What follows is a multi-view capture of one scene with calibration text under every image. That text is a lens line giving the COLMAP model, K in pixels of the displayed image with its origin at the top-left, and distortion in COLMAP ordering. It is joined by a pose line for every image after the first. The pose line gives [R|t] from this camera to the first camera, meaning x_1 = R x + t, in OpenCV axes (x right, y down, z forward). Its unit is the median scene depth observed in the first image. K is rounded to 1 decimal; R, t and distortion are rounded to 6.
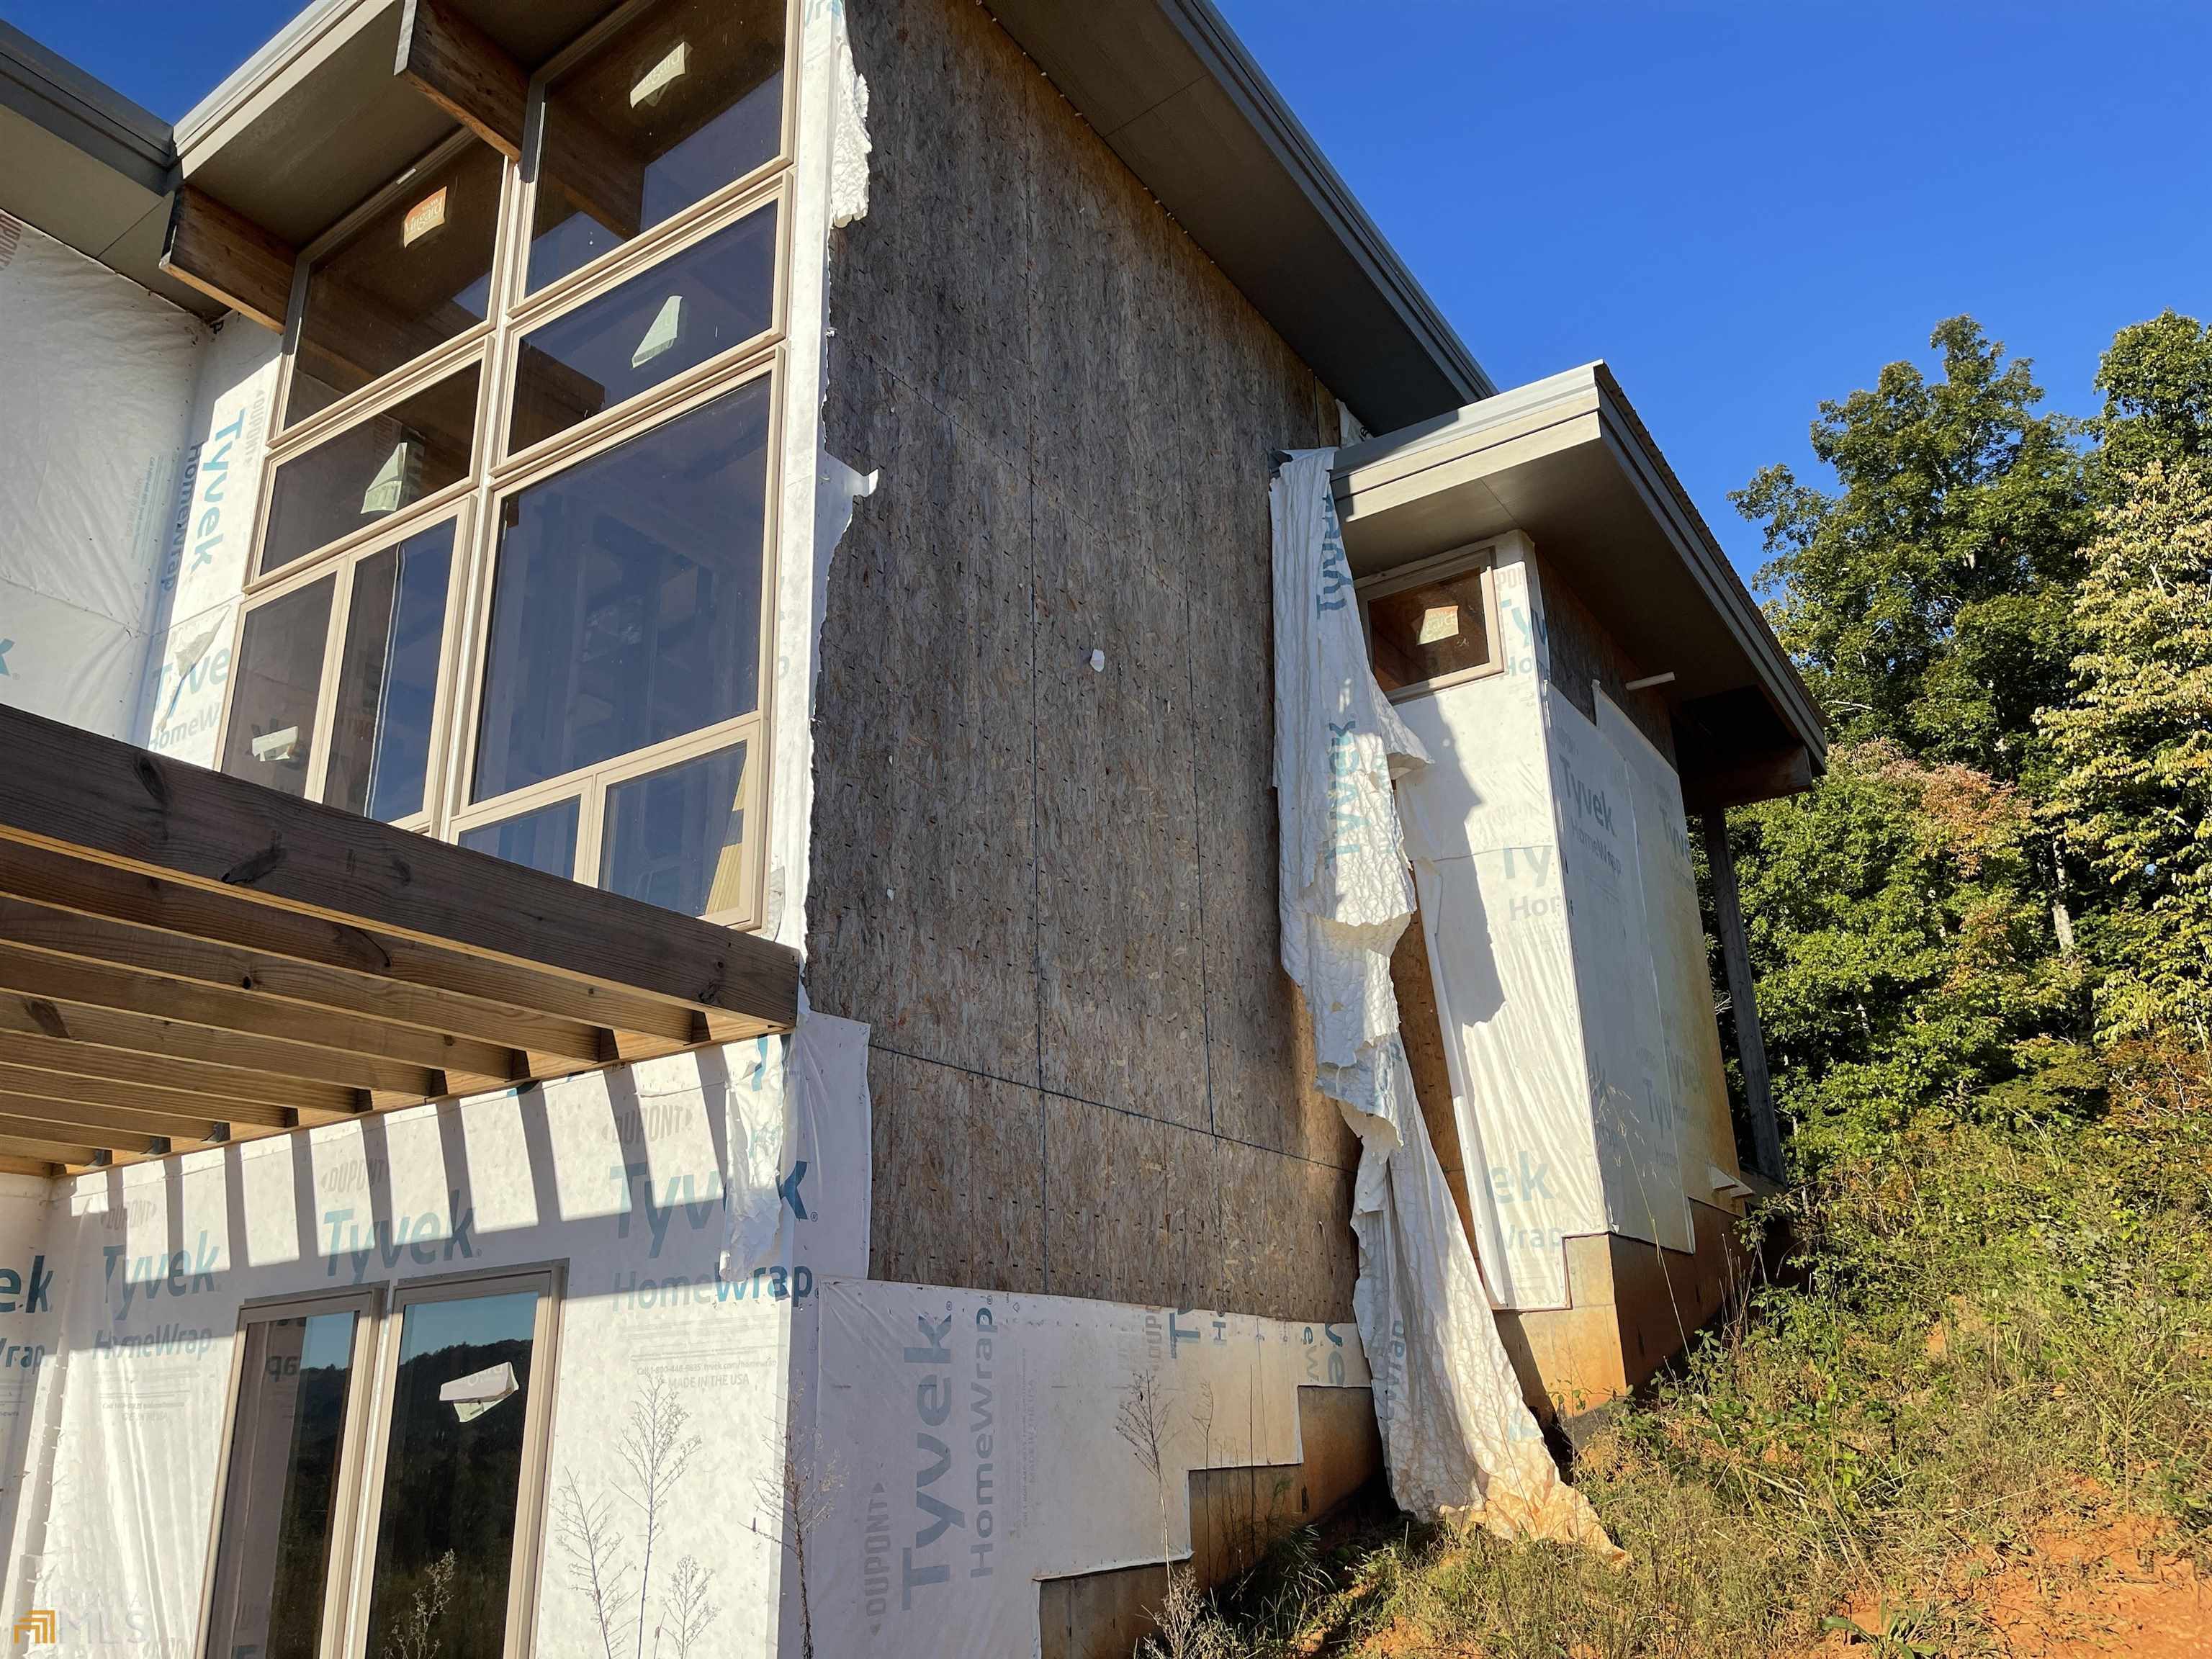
lens RADIAL K [[1661.0, 0, 1121.2], [0, 1661.0, 837.9], [0, 0, 1]] dist [0.074178, -0.094270]
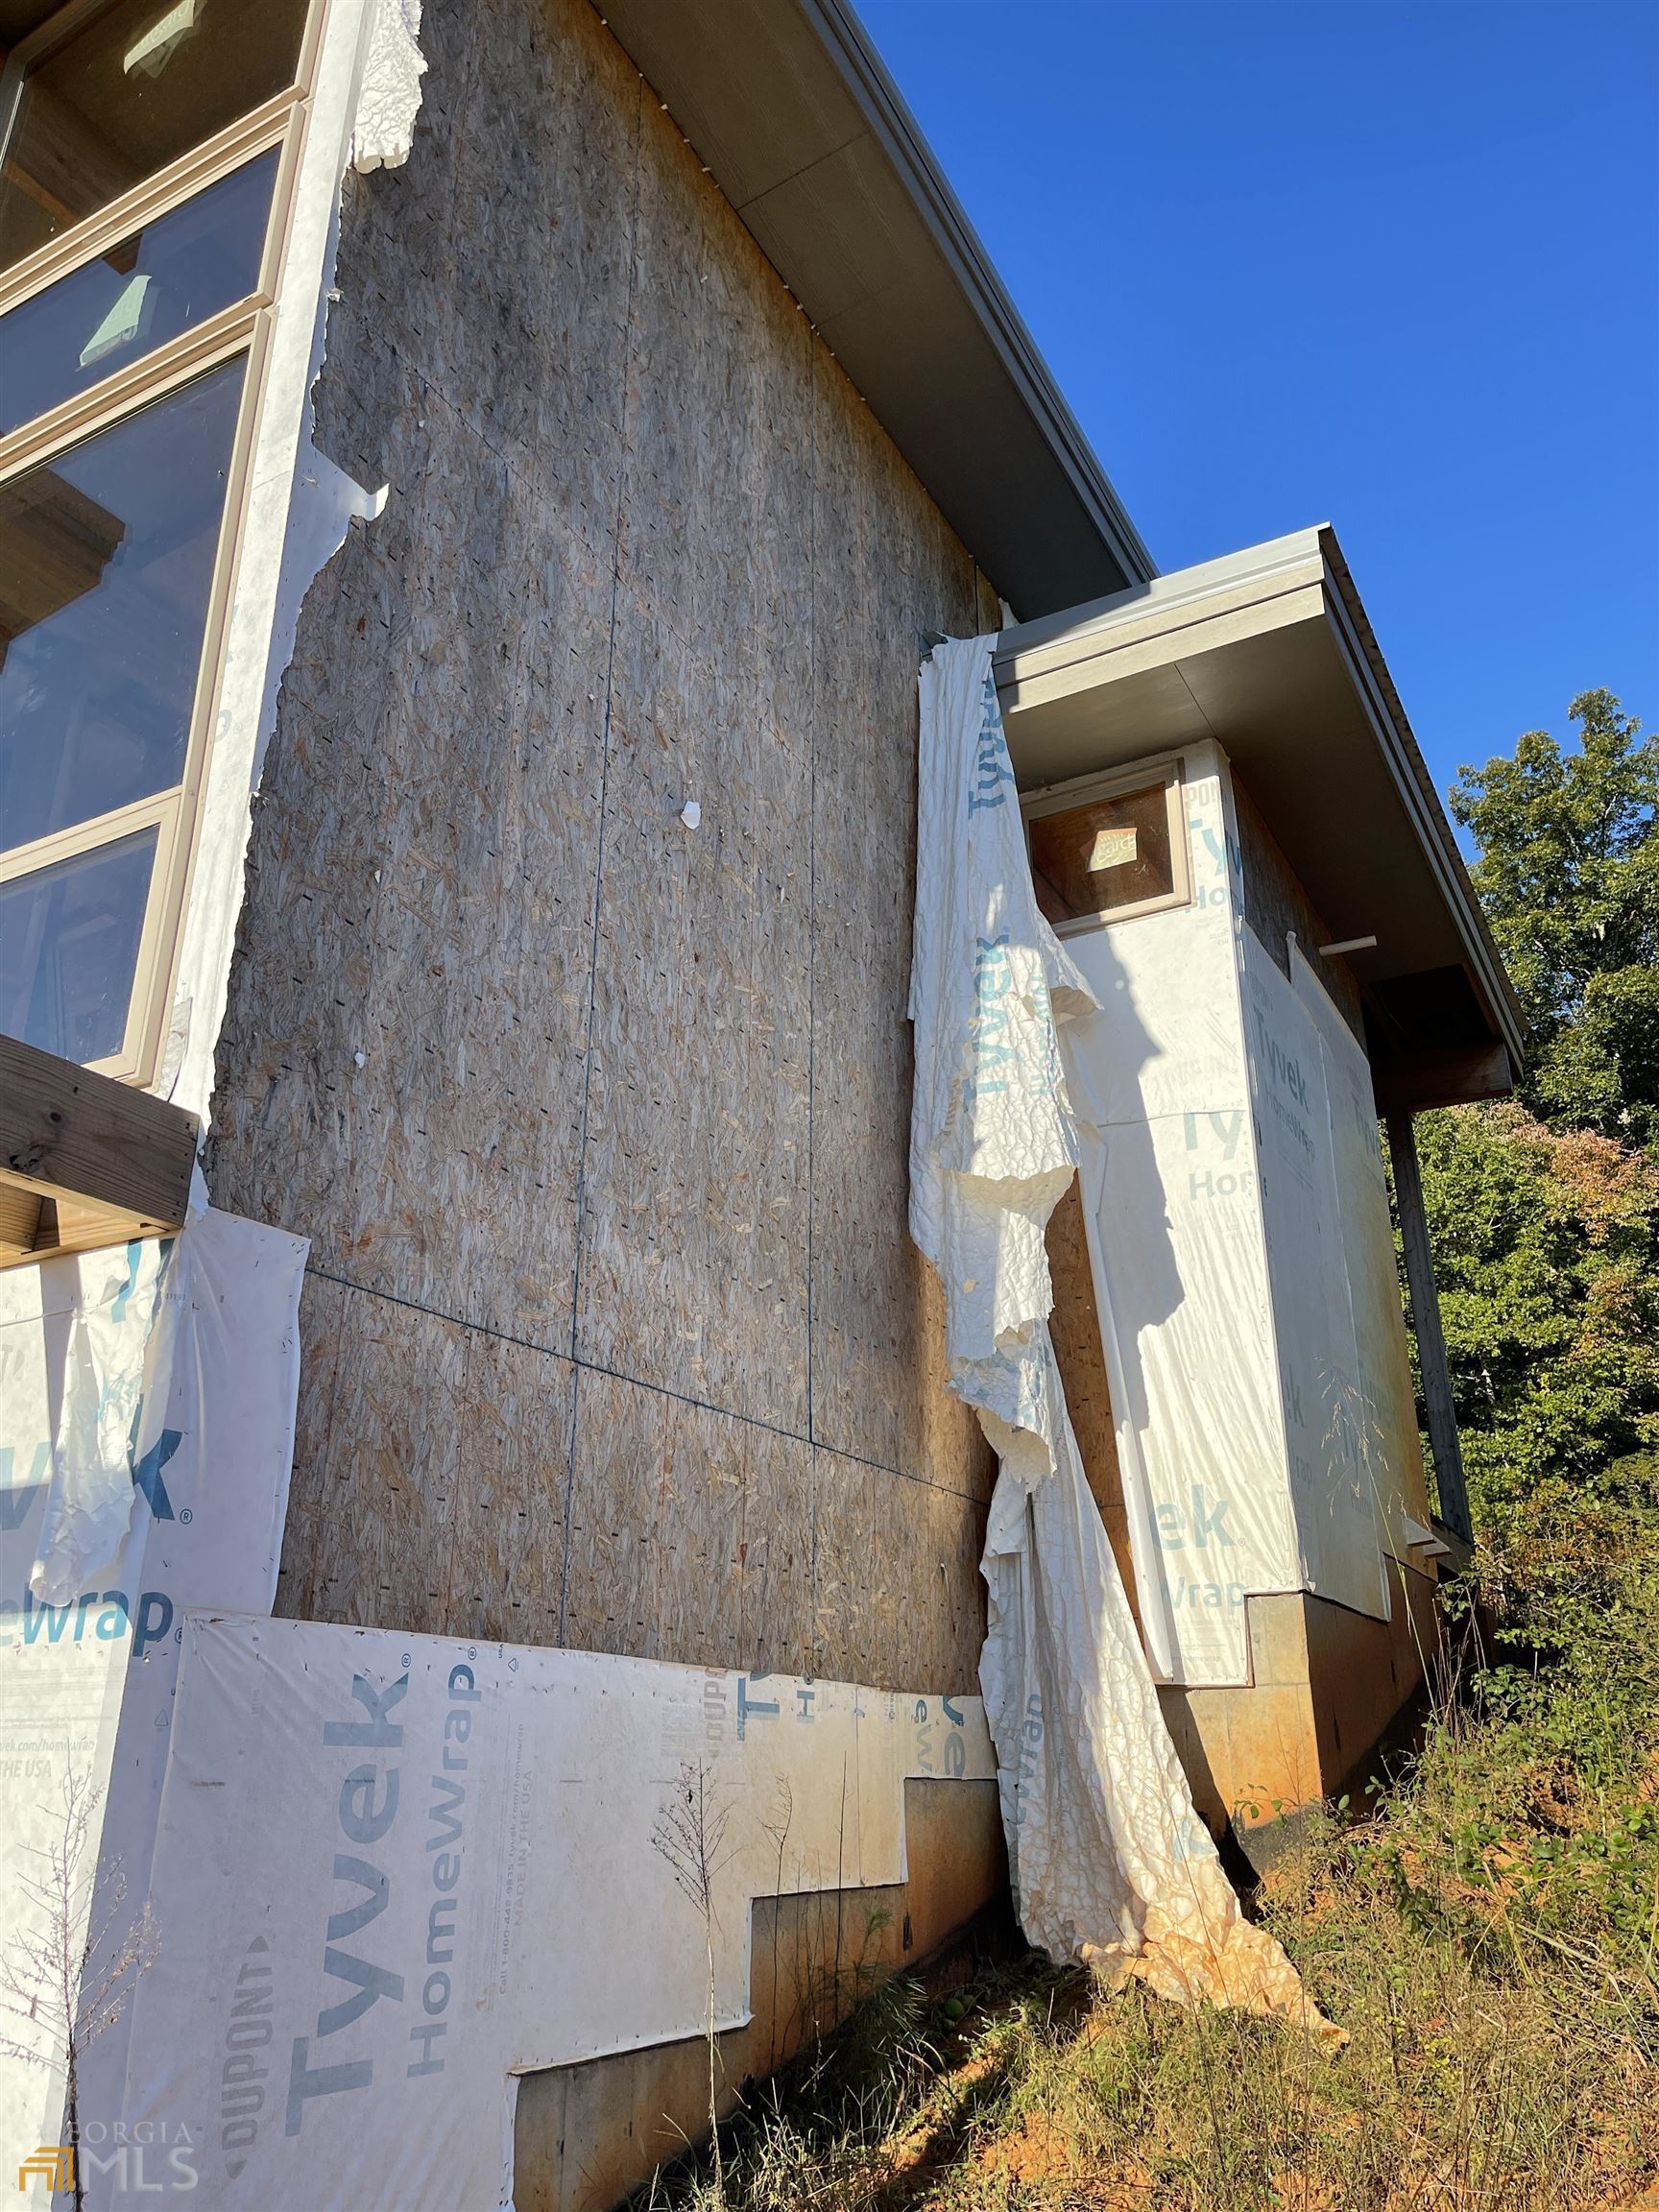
lens RADIAL K [[1661.0, 0, 820.1], [0, 1661.0, 1118.0], [0, 0, 1]] dist [0.074178, -0.094270]
pose [[0.997717, 0.050382, 0.044981, 0.019048], [-0.048638, 0.998052, -0.039063, 0.064571], [-0.046861, 0.036786, 0.998224, 0.250555]]
